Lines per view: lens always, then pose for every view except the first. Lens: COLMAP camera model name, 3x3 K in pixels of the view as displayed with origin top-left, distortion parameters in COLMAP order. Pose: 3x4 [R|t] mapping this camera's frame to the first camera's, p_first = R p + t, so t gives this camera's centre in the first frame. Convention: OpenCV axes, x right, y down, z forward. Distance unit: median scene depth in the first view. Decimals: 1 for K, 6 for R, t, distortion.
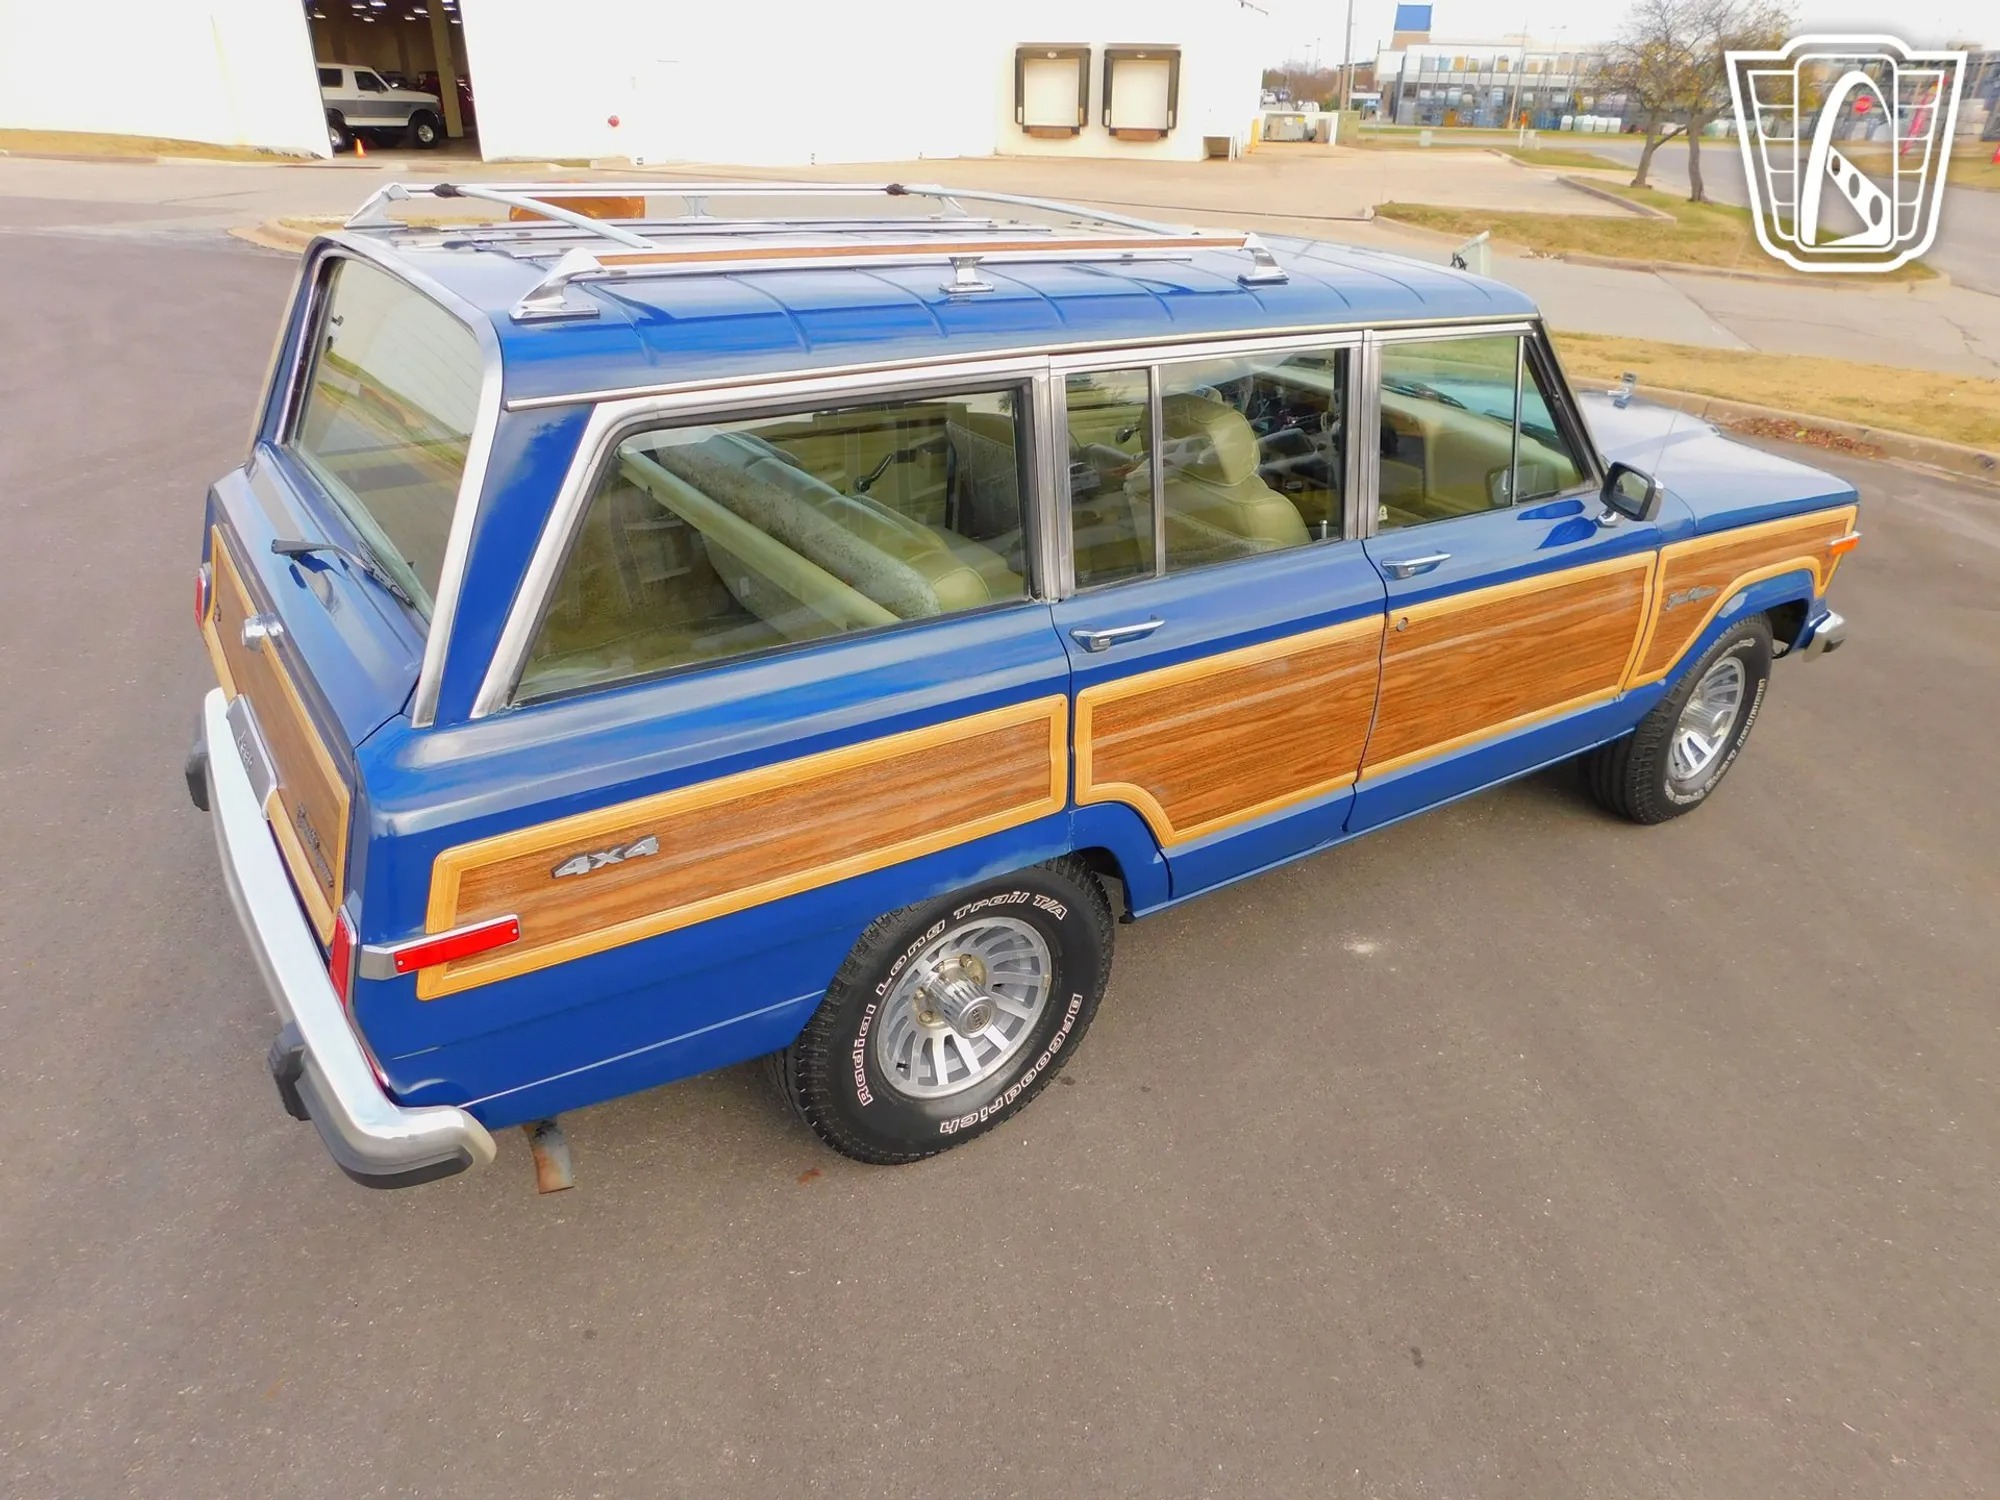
lens RADIAL K [[1315.2, 0, 999.3], [0, 1315.2, 751.8], [0, 0, 1]] dist [-0.071765, 0.052690]
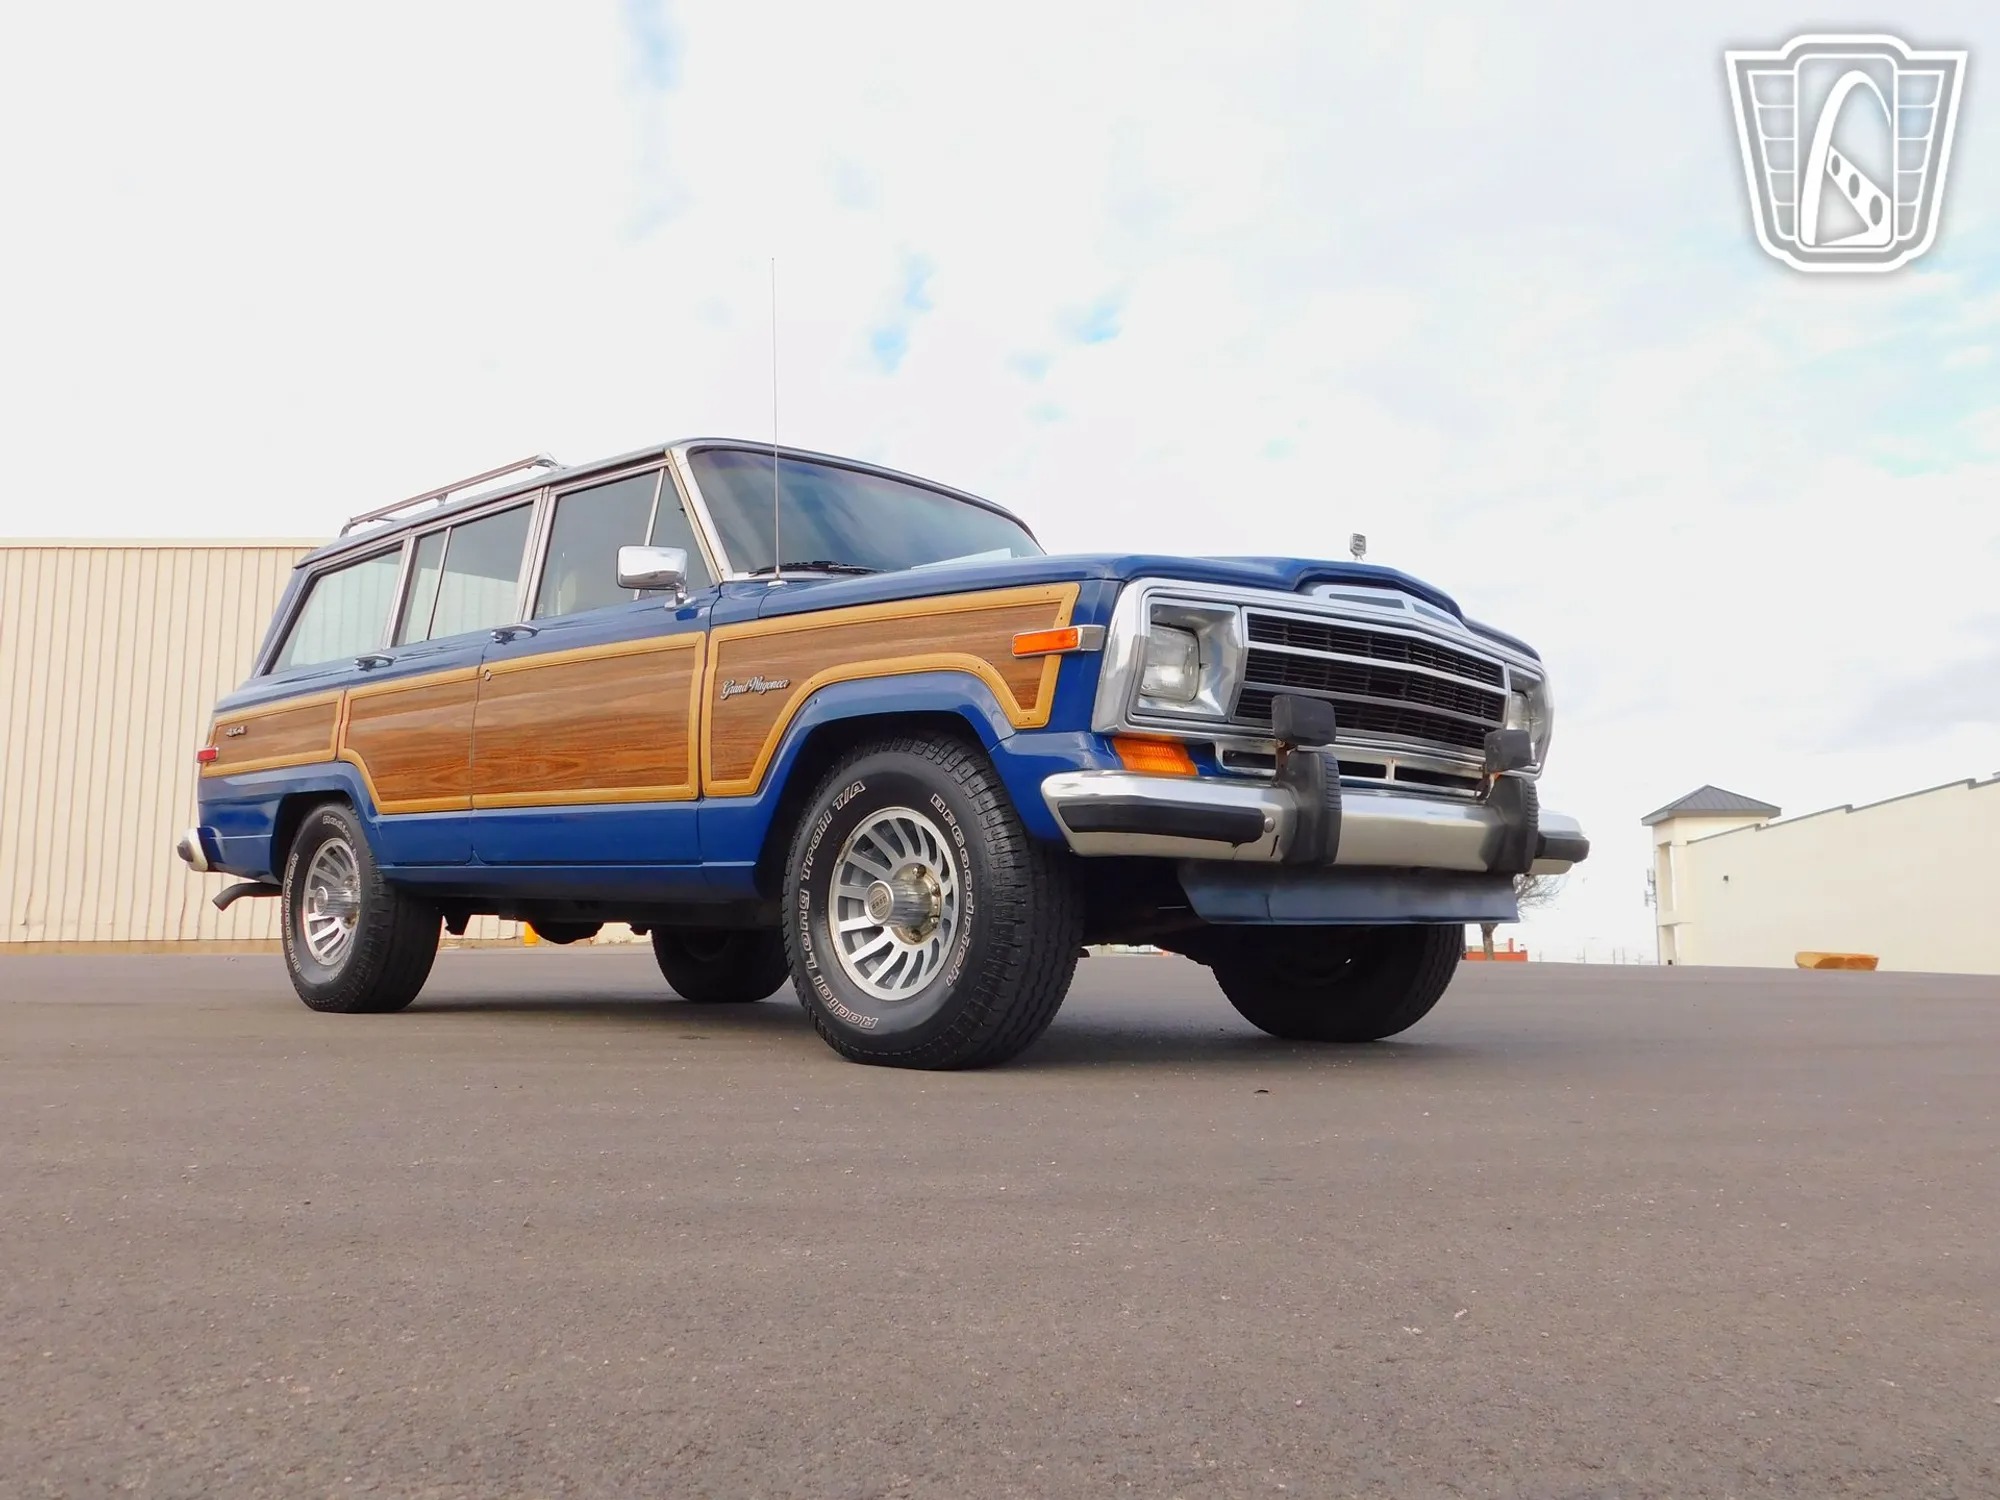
lens RADIAL K [[1767.8, 0, 997.6], [0, 1767.8, 744.3], [0, 0, 1]] dist [-0.009590, -0.001340]
pose [[0.178750, -0.146516, -0.972924, 2.210665], [-0.451835, 0.866188, -0.213455, 0.114863], [0.874010, 0.477756, 0.088630, 1.382584]]
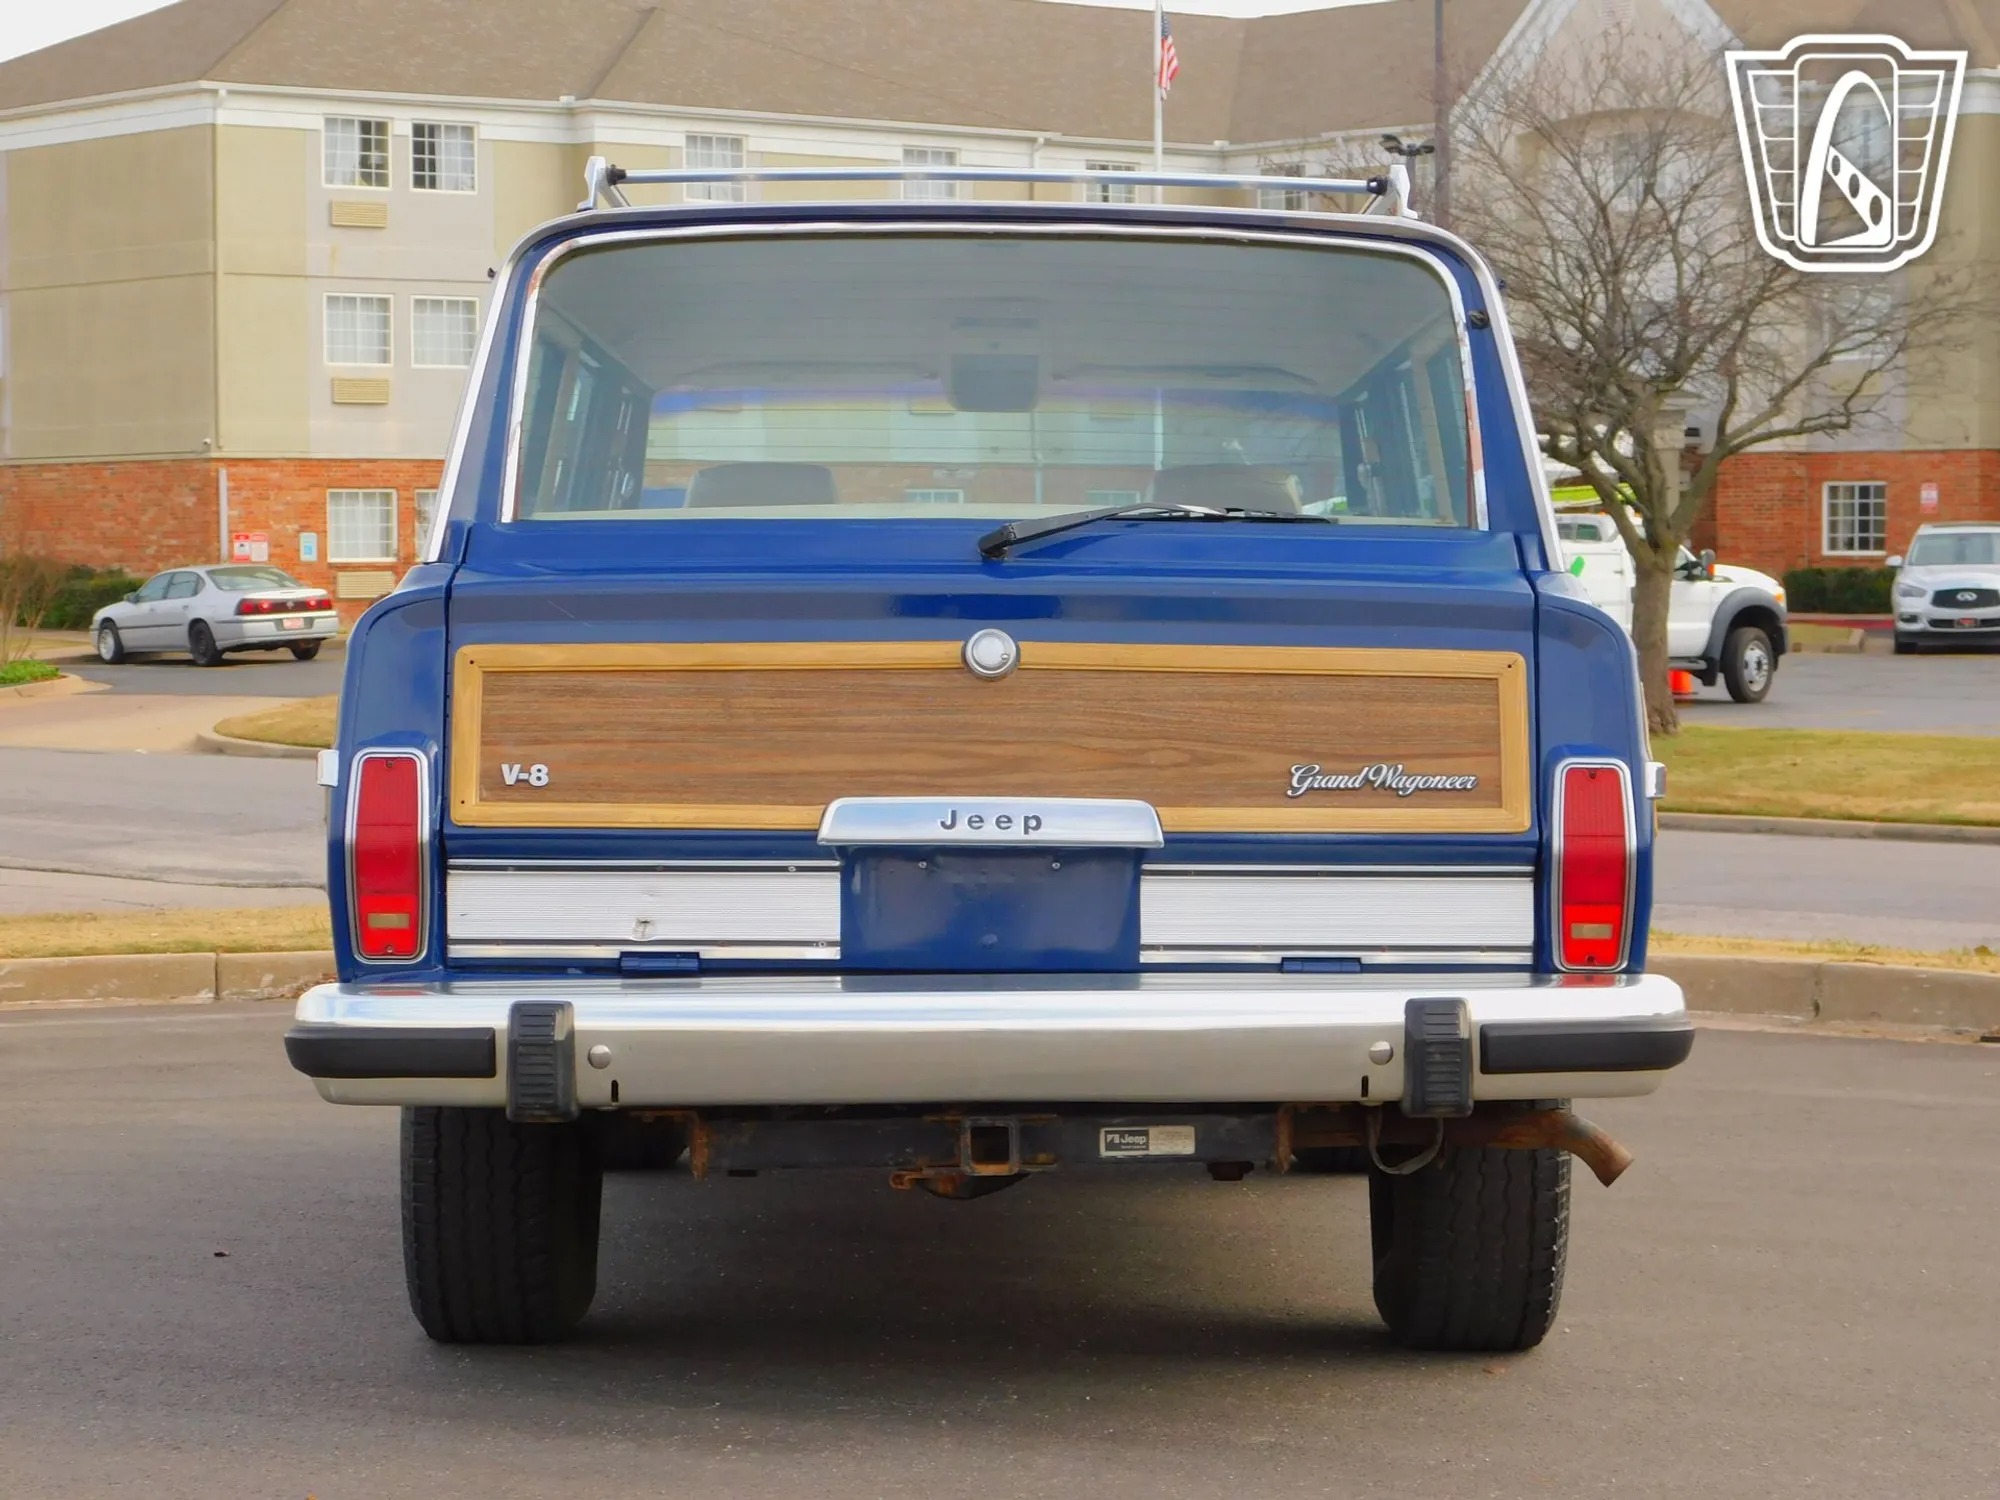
lens RADIAL K [[4756.5, 0, 996.2], [0, 4756.5, 742.0], [0, 0, 1]] dist [0.050561, -0.227129]
pose [[0.570513, -0.055233, 0.819429, -2.436898], [0.392427, 0.894803, -0.212907, 0.464797], [-0.721468, 0.443032, 0.532171, -0.372697]]
